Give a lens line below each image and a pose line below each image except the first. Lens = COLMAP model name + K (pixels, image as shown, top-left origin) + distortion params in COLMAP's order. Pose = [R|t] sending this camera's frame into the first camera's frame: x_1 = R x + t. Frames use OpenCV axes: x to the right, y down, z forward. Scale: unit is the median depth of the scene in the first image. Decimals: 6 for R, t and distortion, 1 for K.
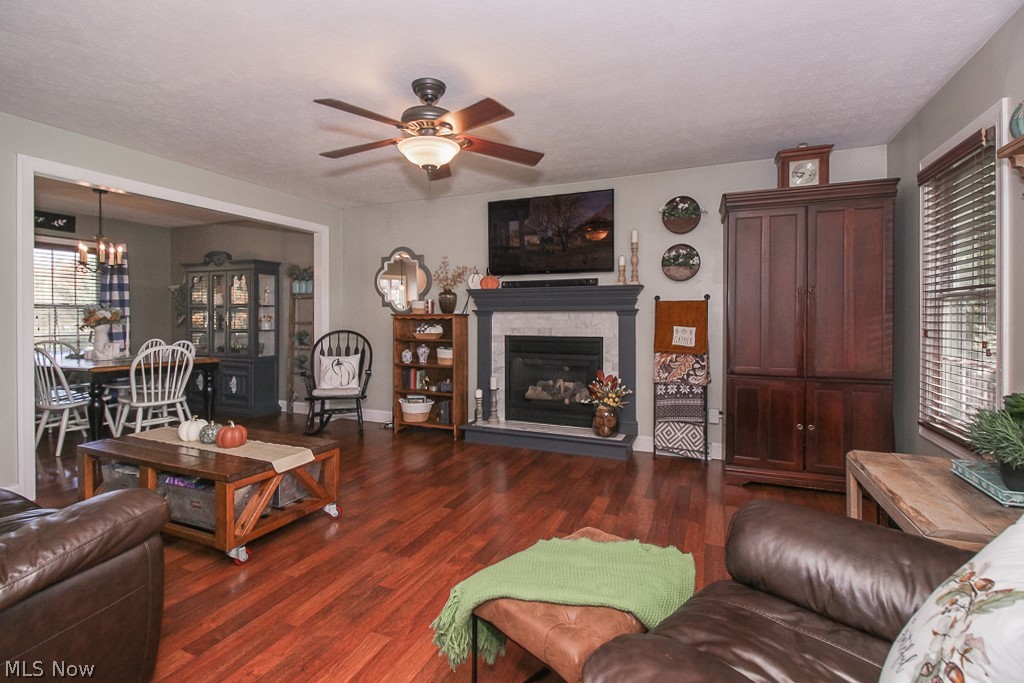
lens RADIAL K [[474.5, 0, 510.5], [0, 474.5, 321.3], [0, 0, 1]] dist [0.000525, 0.000032]
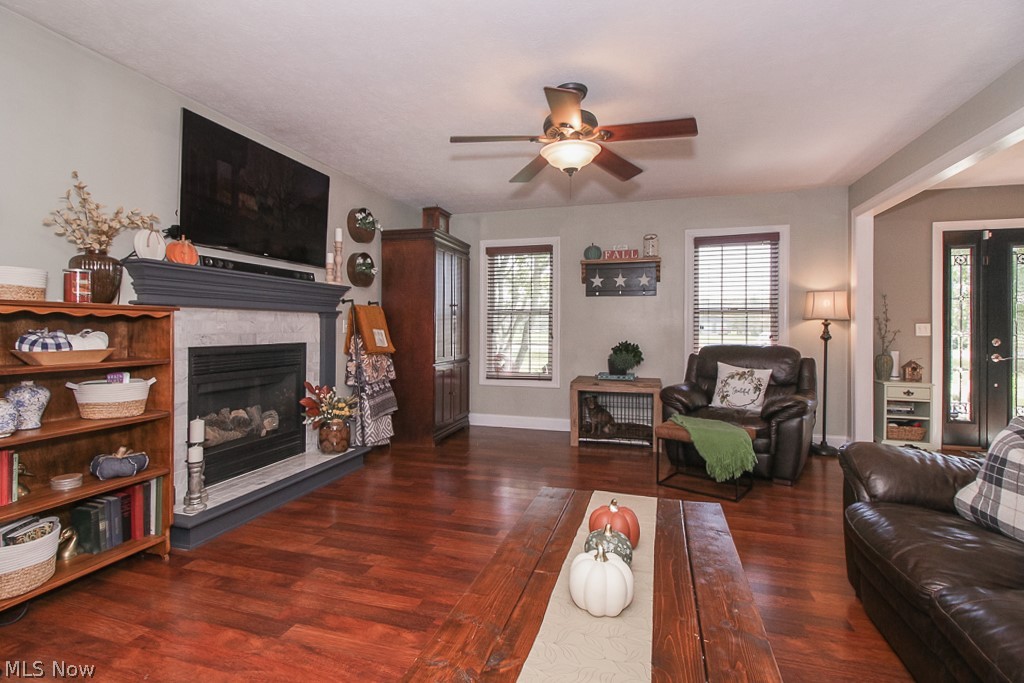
lens RADIAL K [[472.0, 0, 512.1], [0, 472.0, 326.9], [0, 0, 1]] dist [-0.000451, -0.000074]
pose [[-0.115071, 0.002246, 0.993355, -0.662932], [0.000982, 0.999997, -0.002147, 0.006829], [-0.993357, 0.000729, -0.115073, 0.709036]]
